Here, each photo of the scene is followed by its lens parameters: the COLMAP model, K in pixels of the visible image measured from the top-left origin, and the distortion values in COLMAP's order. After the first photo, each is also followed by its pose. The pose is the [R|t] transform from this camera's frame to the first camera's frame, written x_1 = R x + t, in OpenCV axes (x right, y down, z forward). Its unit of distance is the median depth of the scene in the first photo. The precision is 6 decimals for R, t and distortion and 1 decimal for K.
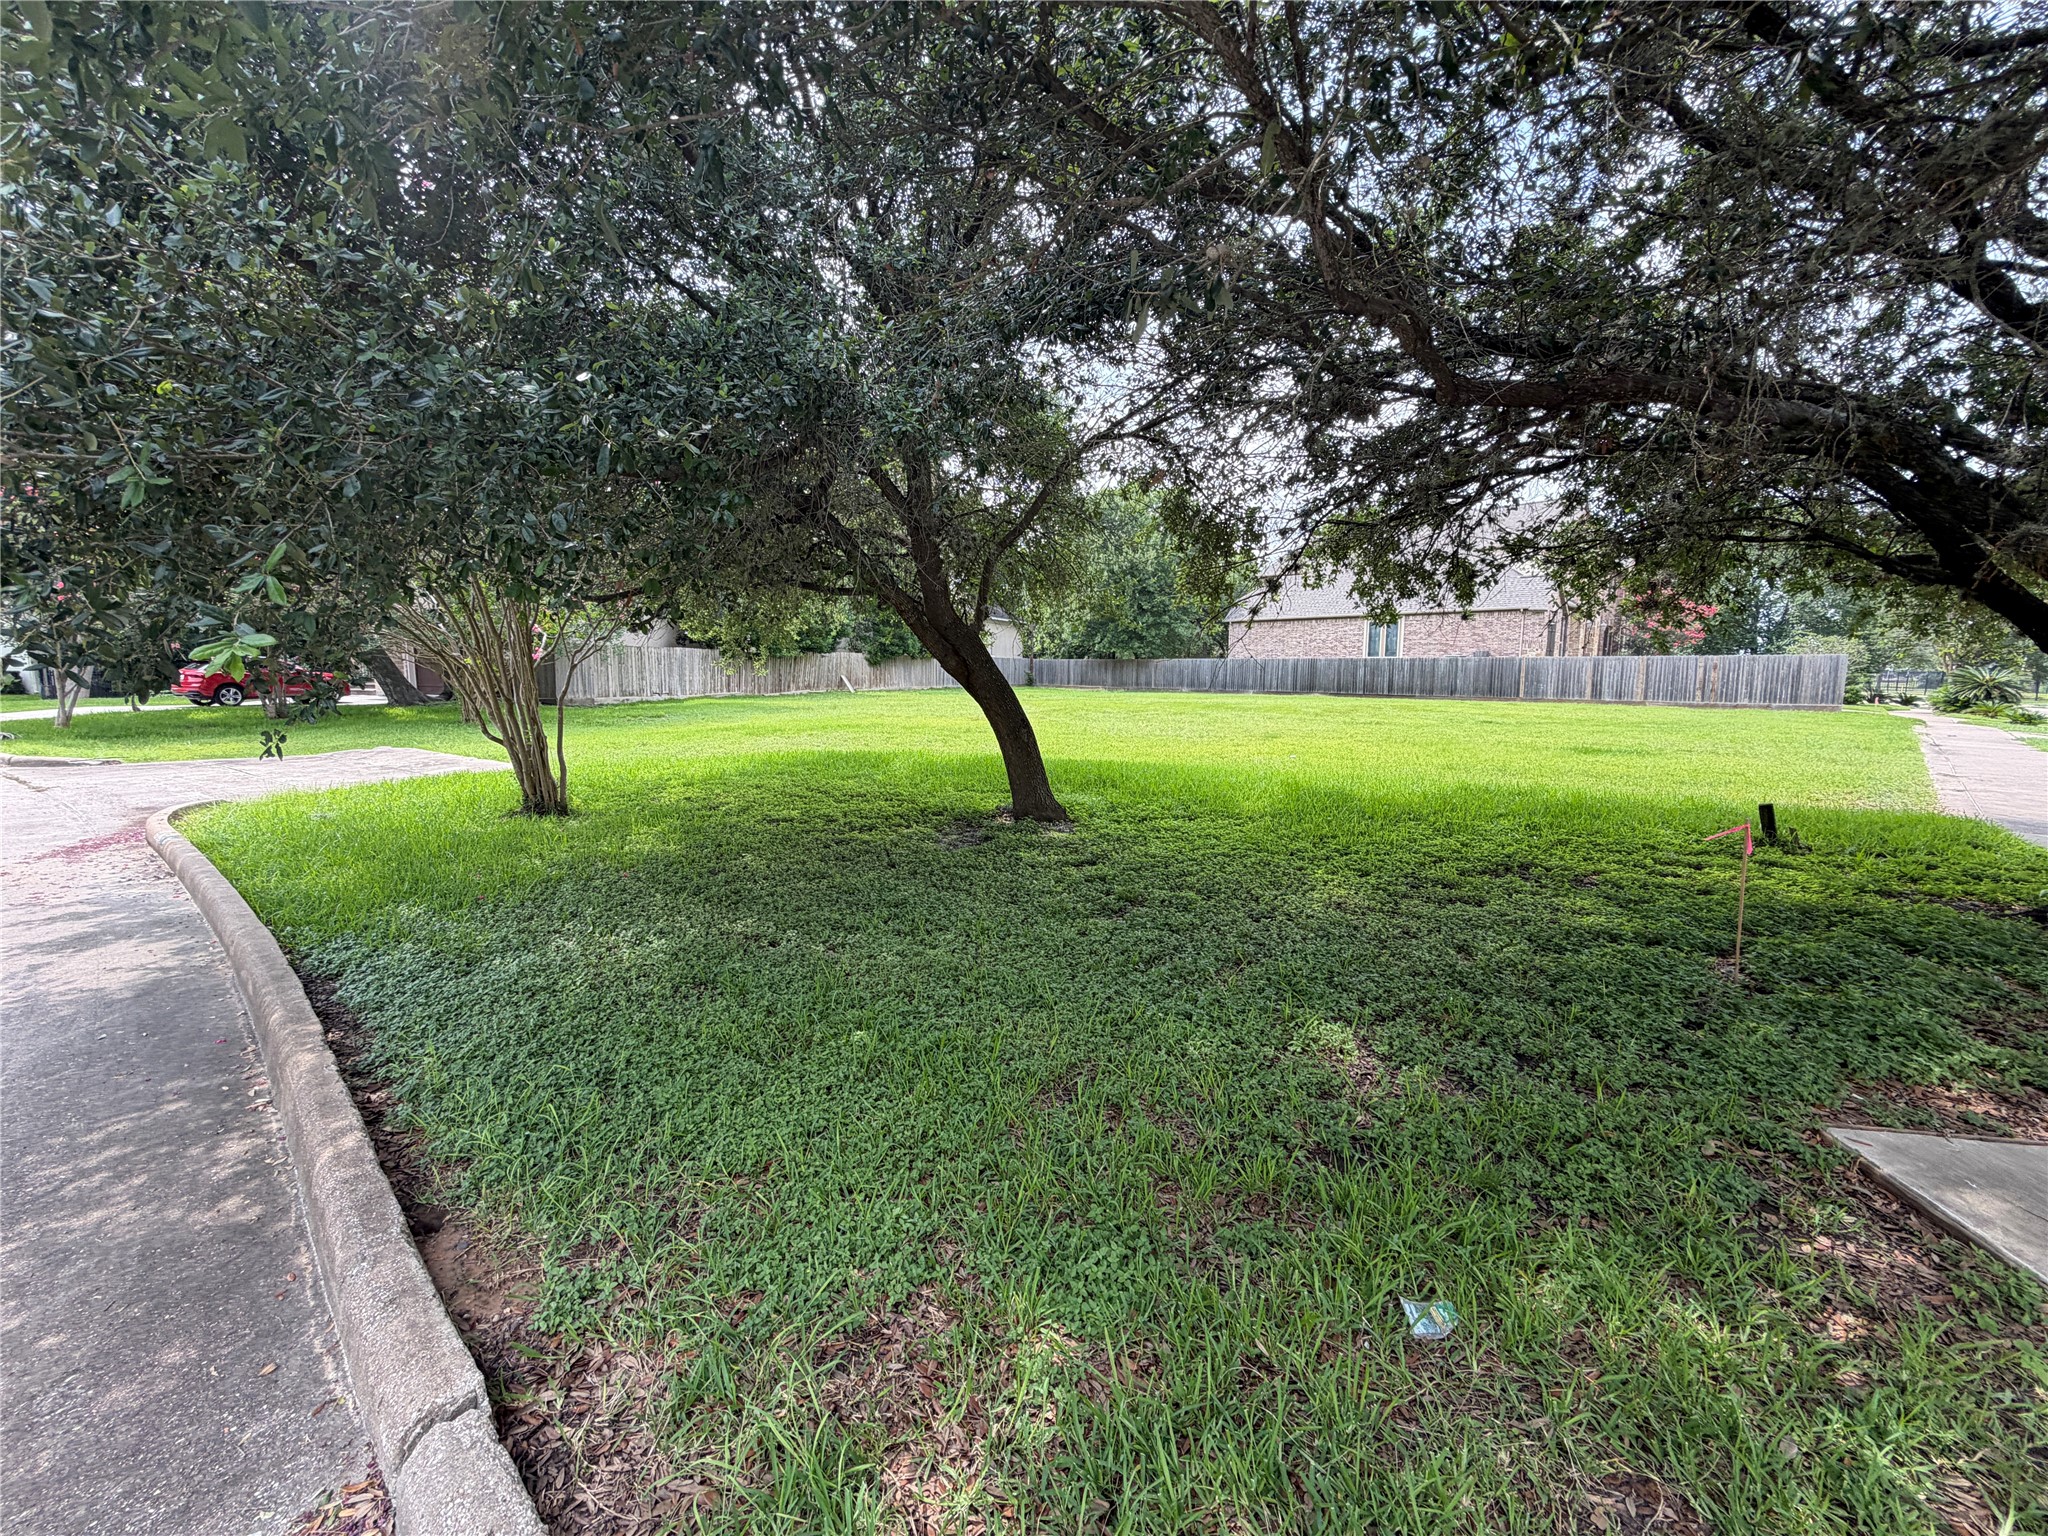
lens RADIAL K [[816.0, 0, 1024.0], [0, 816.0, 768.0], [0, 0, 1]] dist [0.001582, -0.000106]
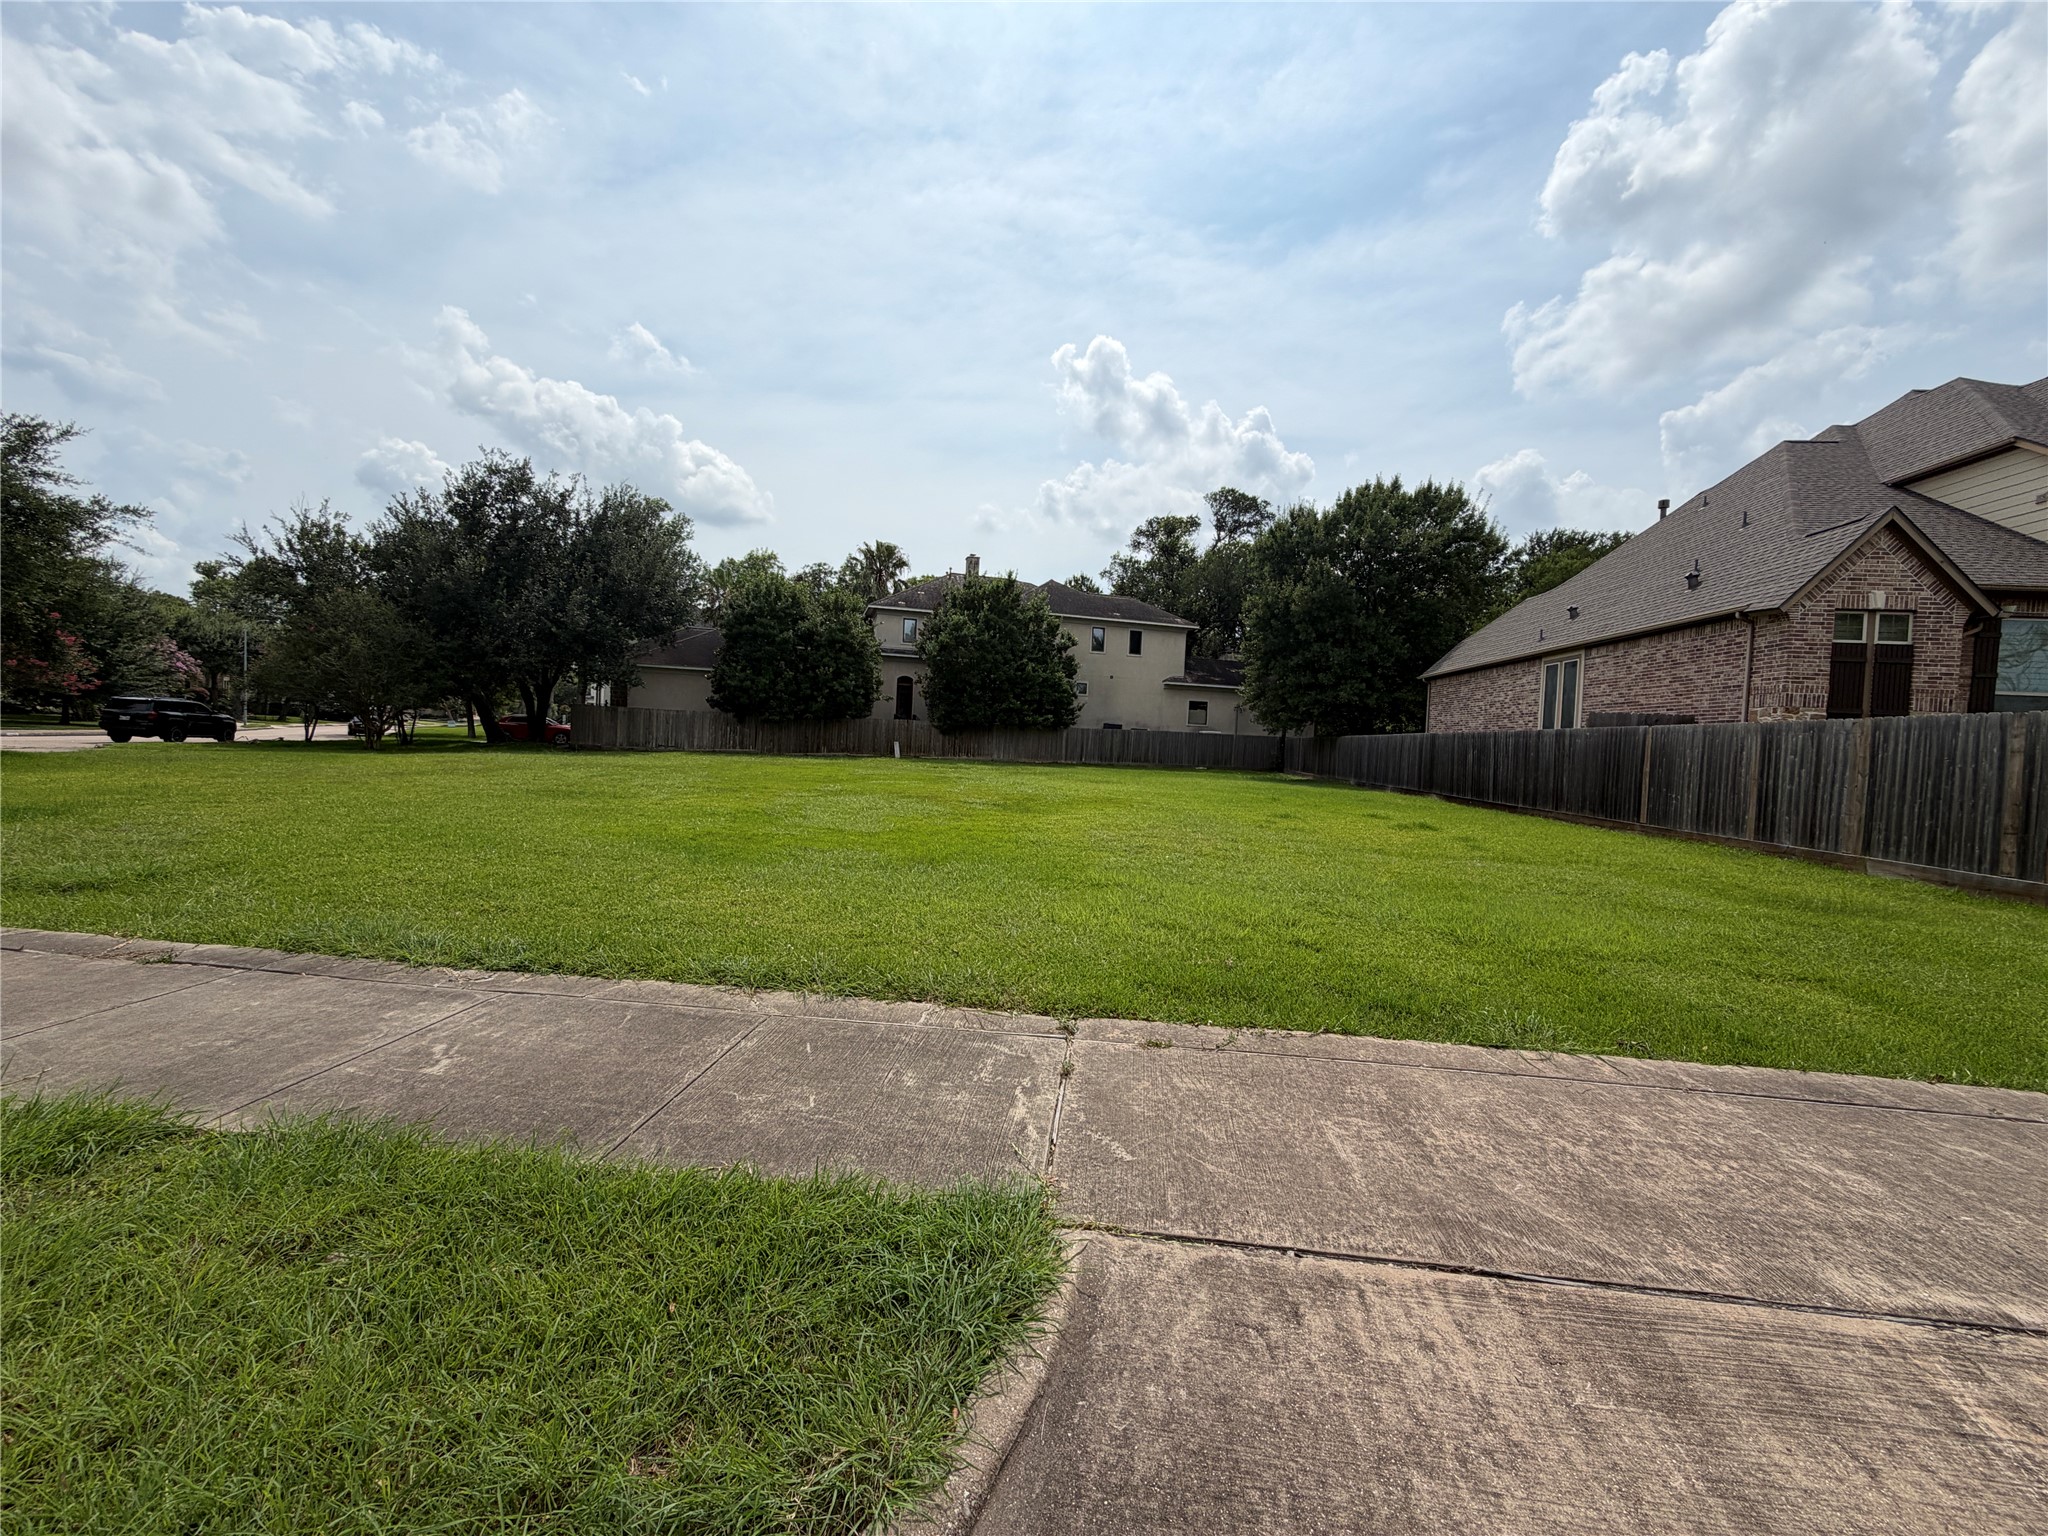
lens RADIAL K [[816.0, 0, 1024.0], [0, 816.0, 768.0], [0, 0, 1]] dist [0.001582, -0.000106]
pose [[0.653284, 0.045060, -0.755771, 0.864969], [-0.127374, 0.990540, -0.051044, -0.064737], [0.746322, 0.129612, 0.652843, 0.600970]]
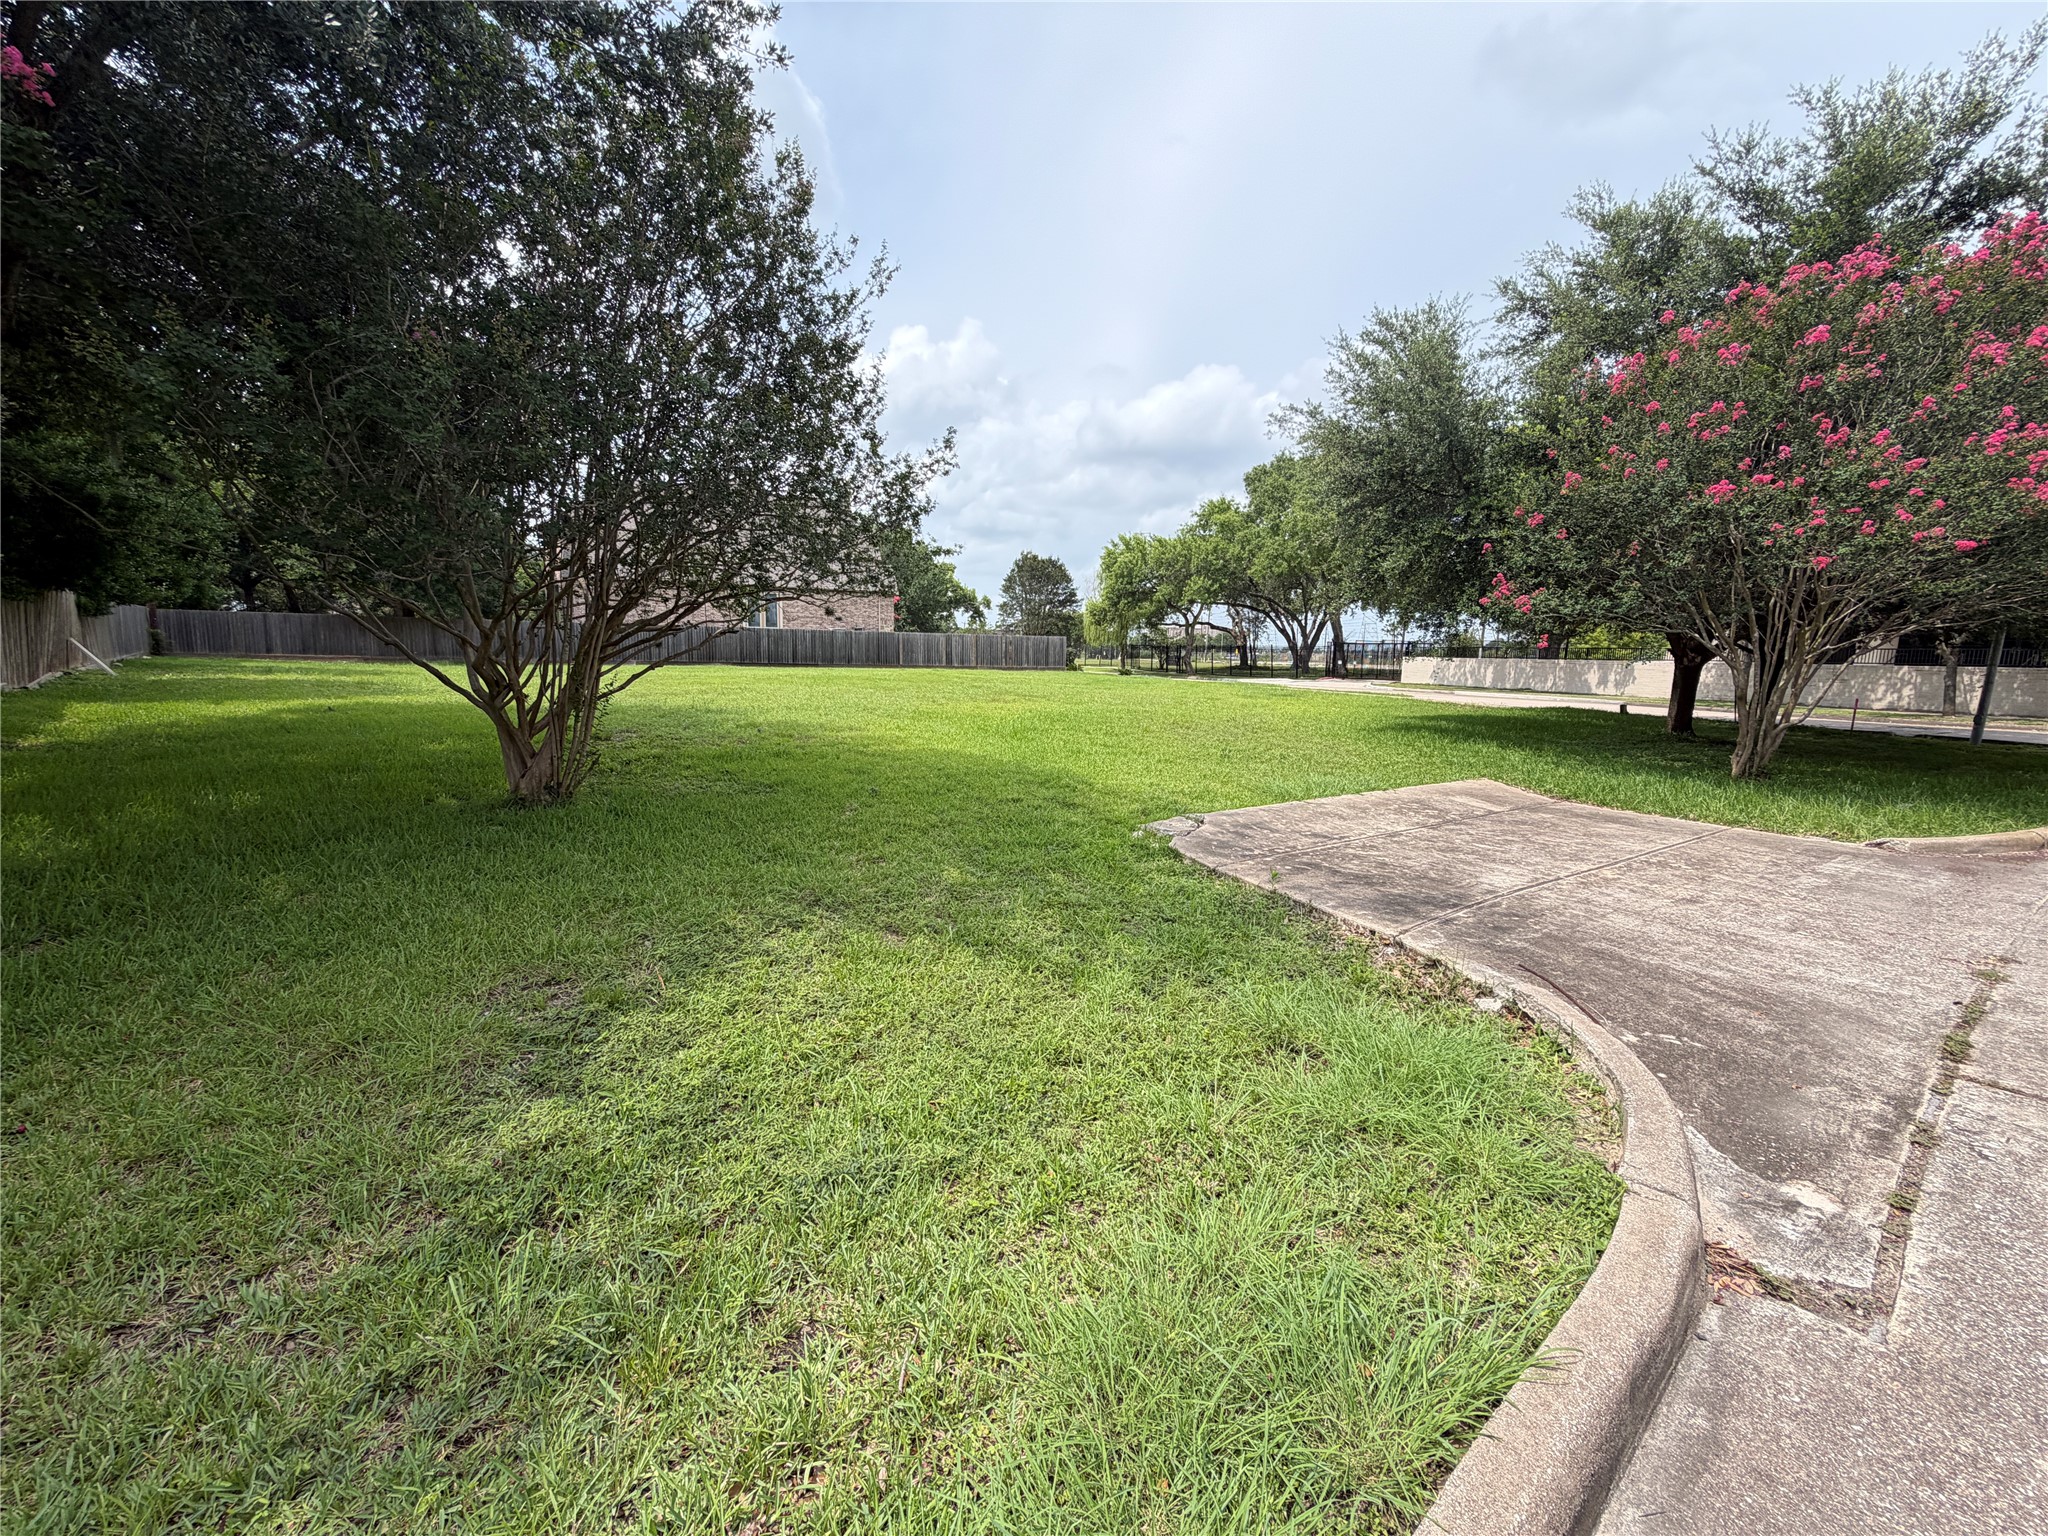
lens RADIAL K [[816.2, 0, 1024.0], [0, 816.2, 768.0], [0, 0, 1]] dist [0.000518, -0.000504]
pose [[0.376556, -0.133187, 0.916770, -0.598271], [0.089819, 0.990198, 0.106962, -0.056135], [-0.922030, 0.042066, 0.384827, 0.420721]]
